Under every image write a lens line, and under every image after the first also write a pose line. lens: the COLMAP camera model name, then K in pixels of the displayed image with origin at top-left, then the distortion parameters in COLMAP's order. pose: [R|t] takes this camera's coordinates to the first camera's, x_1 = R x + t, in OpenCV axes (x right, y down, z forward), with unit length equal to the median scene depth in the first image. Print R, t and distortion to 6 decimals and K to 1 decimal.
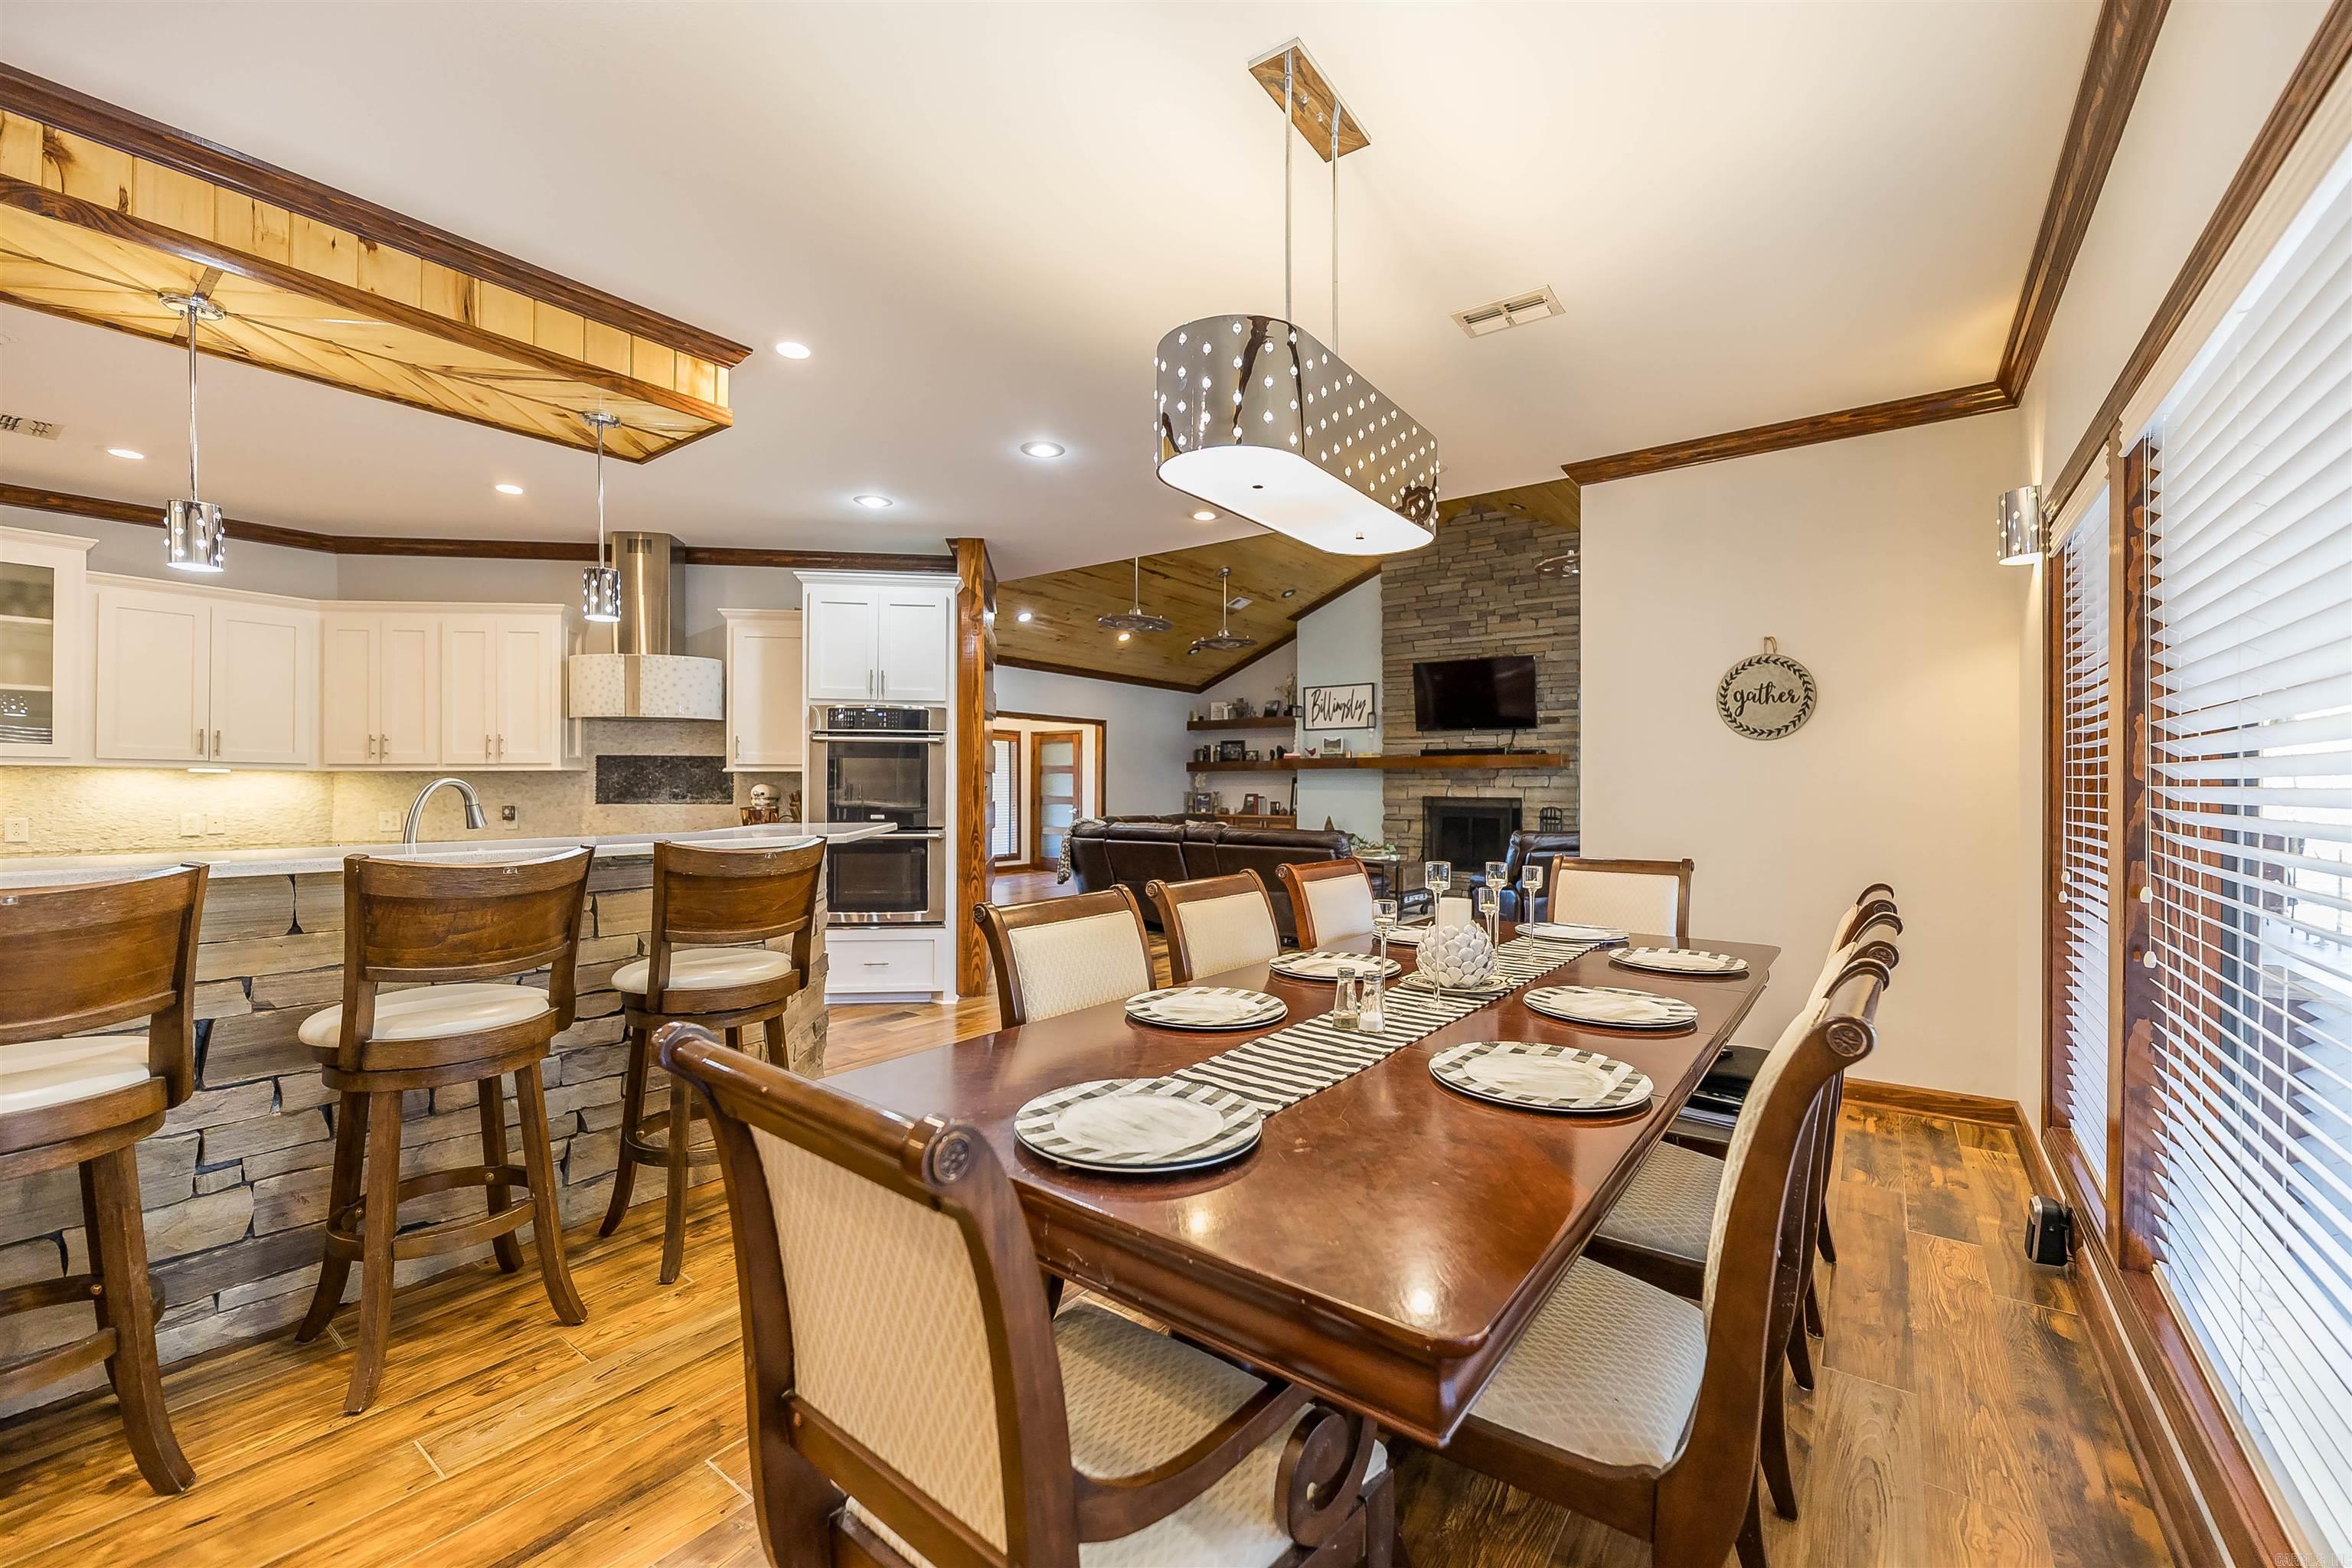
lens RADIAL K [[946.9, 0, 1180.1], [0, 946.9, 785.2], [0, 0, 1]] dist [-0.002211, -0.001498]
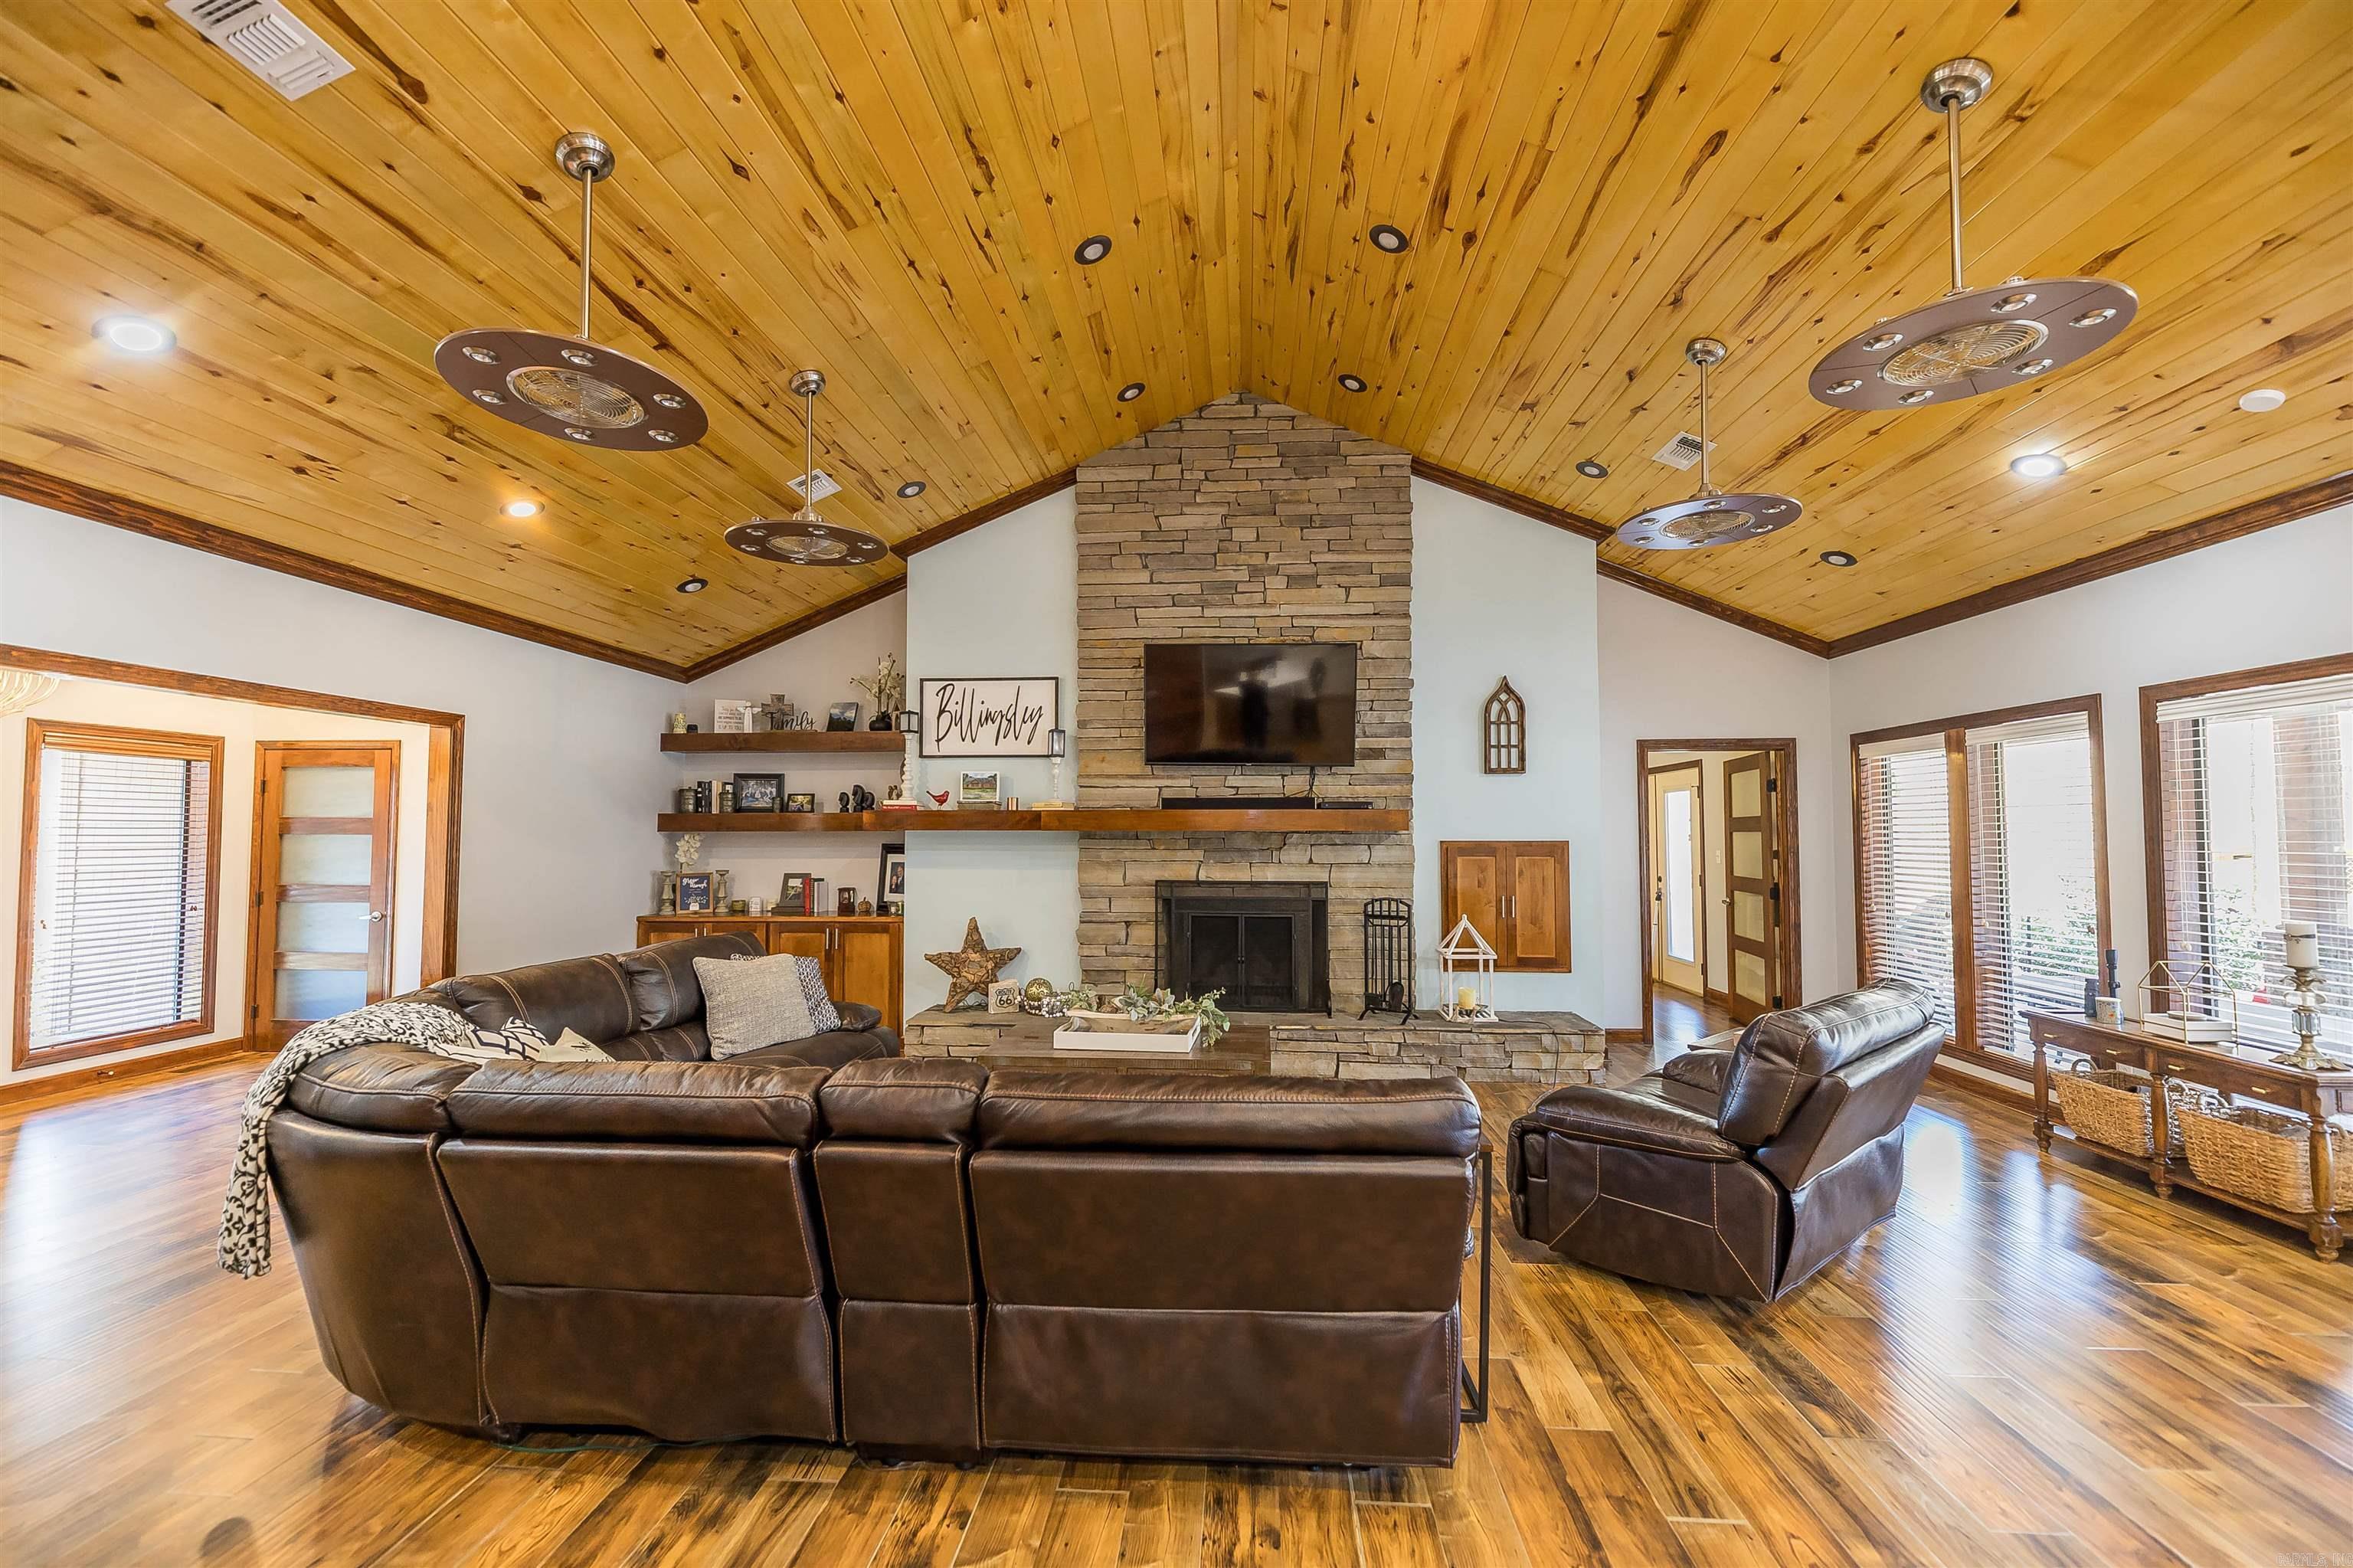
lens RADIAL K [[947.4, 0, 1177.3], [0, 947.4, 791.4], [0, 0, 1]] dist [-0.002211, -0.001498]
pose [[0.844421, 0.021112, 0.535263, -0.037055], [0.001108, 0.999152, -0.041157, -0.017987], [-0.535678, 0.035347, 0.843682, 0.515877]]
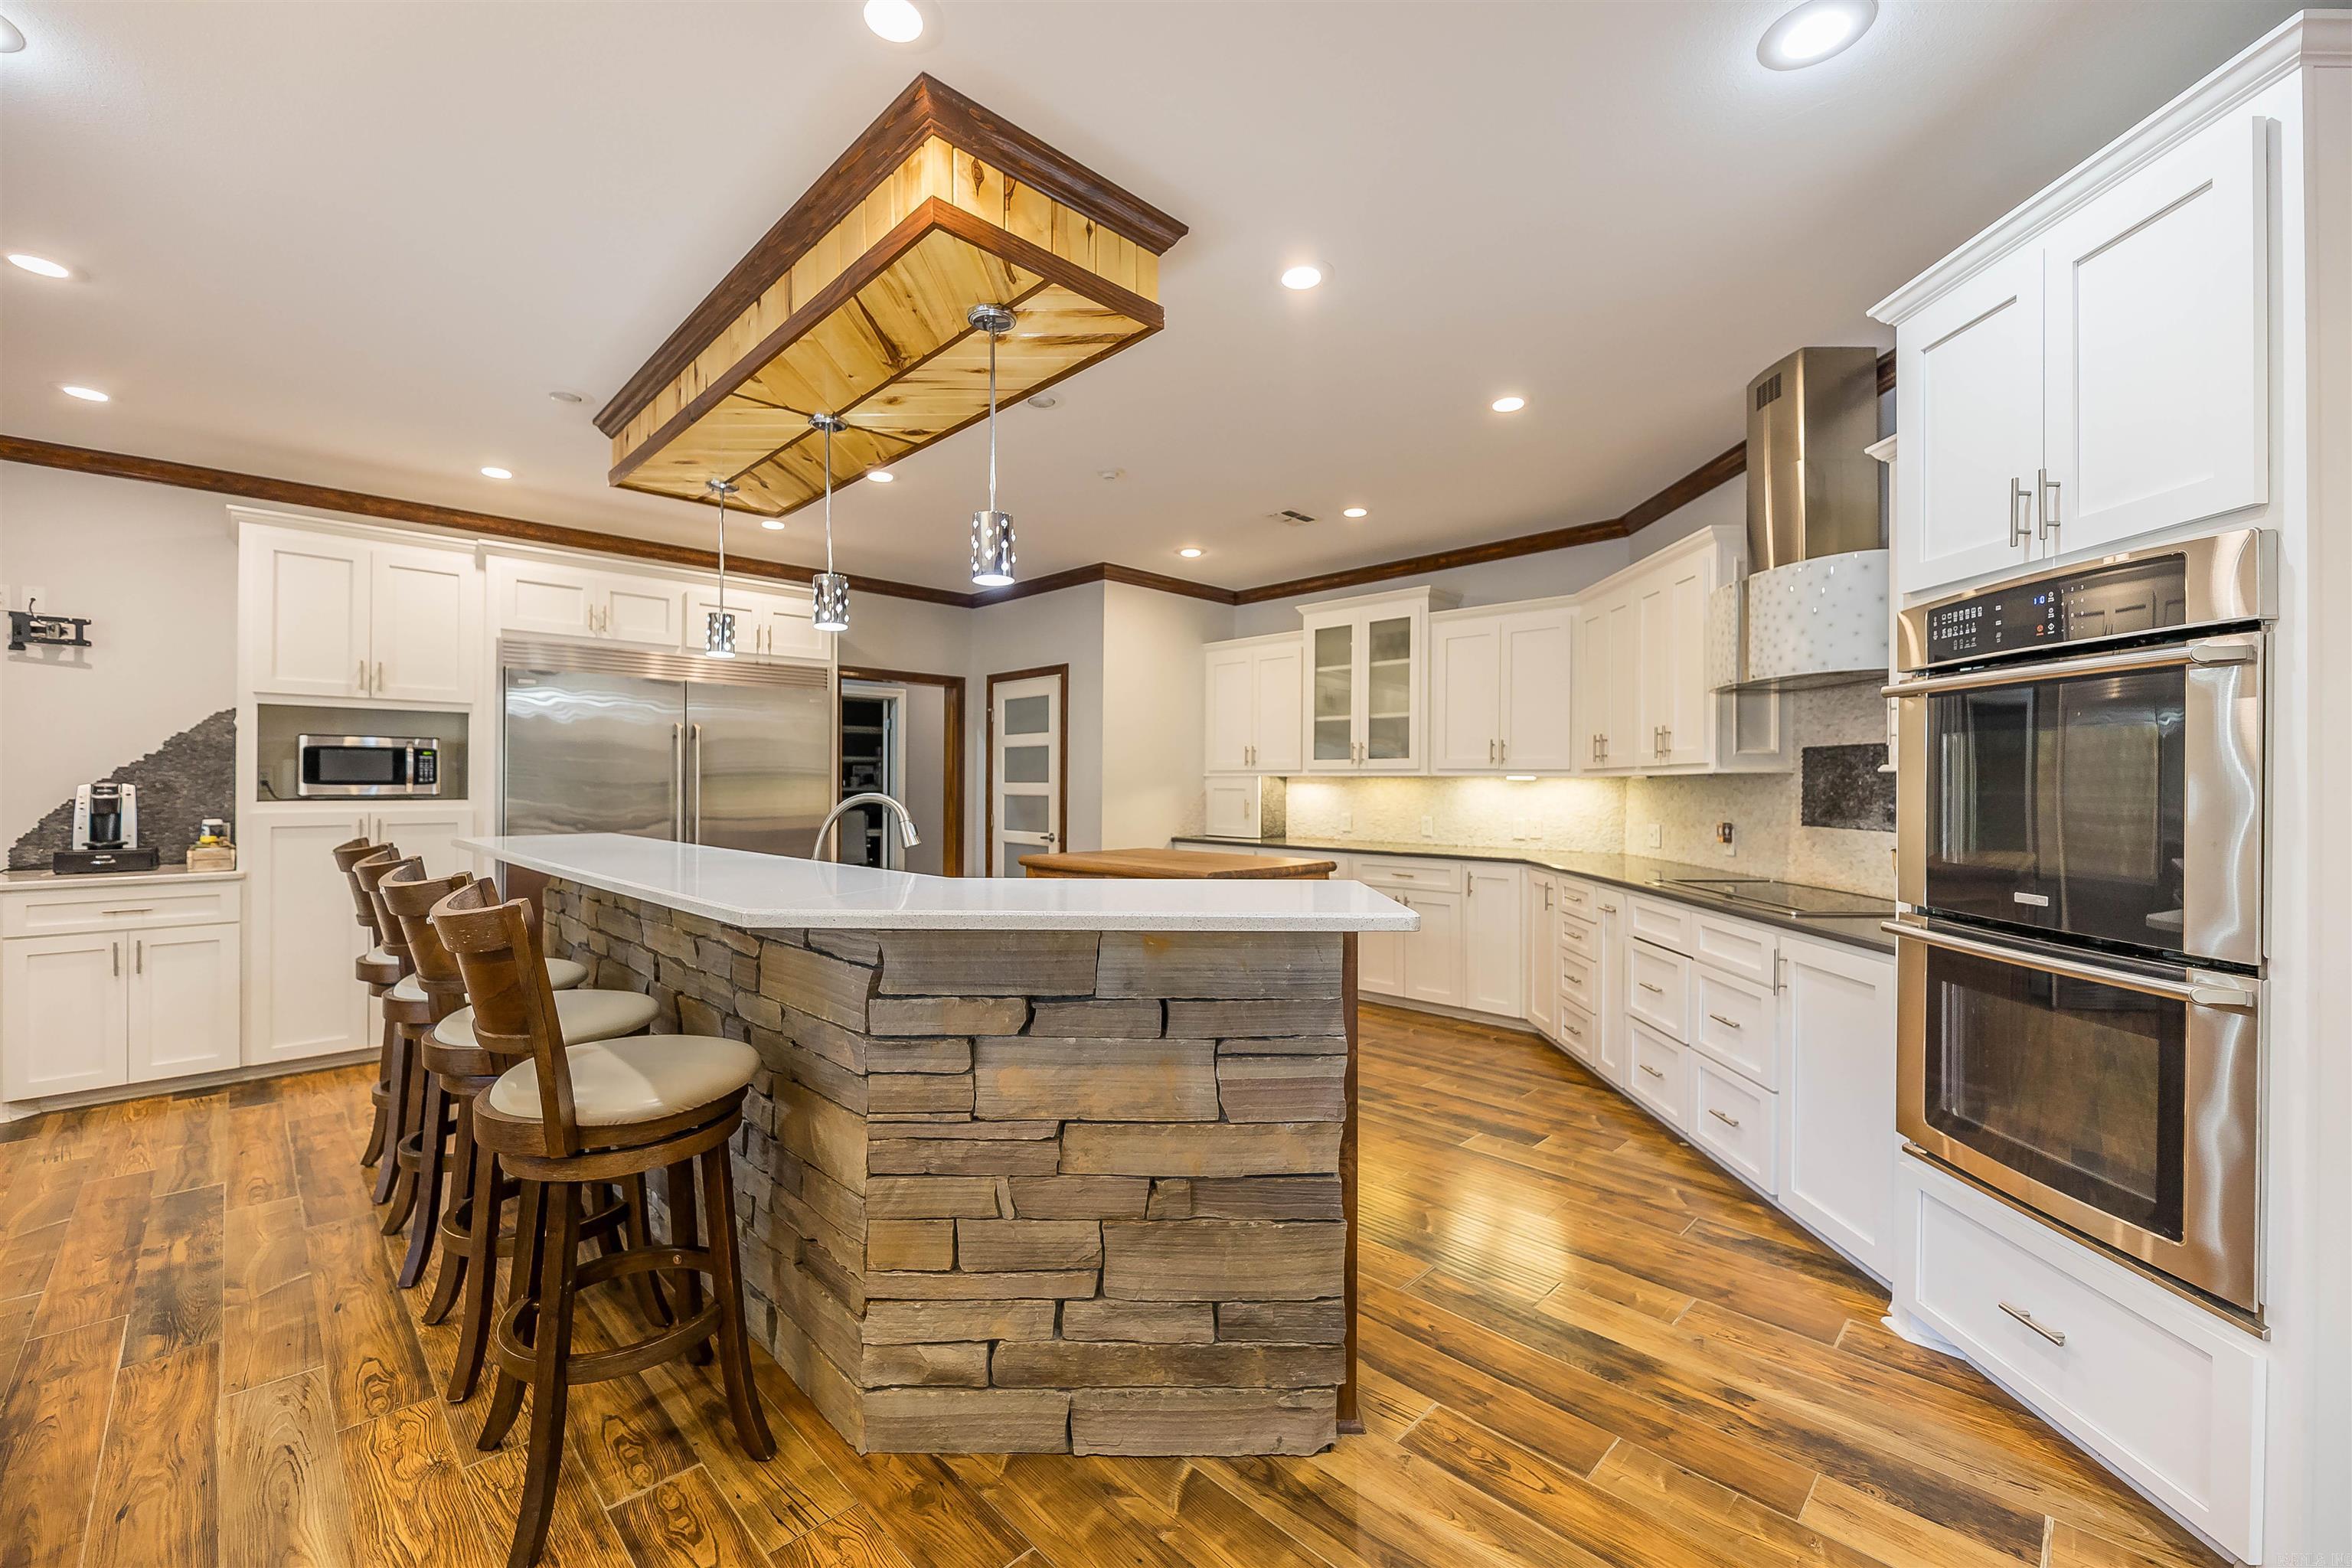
lens RADIAL K [[946.9, 0, 1173.7], [0, 946.9, 782.7], [0, 0, 1]] dist [-0.002211, -0.001498]
pose [[-0.148839, -0.001068, -0.988861, 0.032752], [0.001764, 0.999998, -0.001345, -0.004477], [0.988860, -0.001945, -0.148836, 0.372963]]
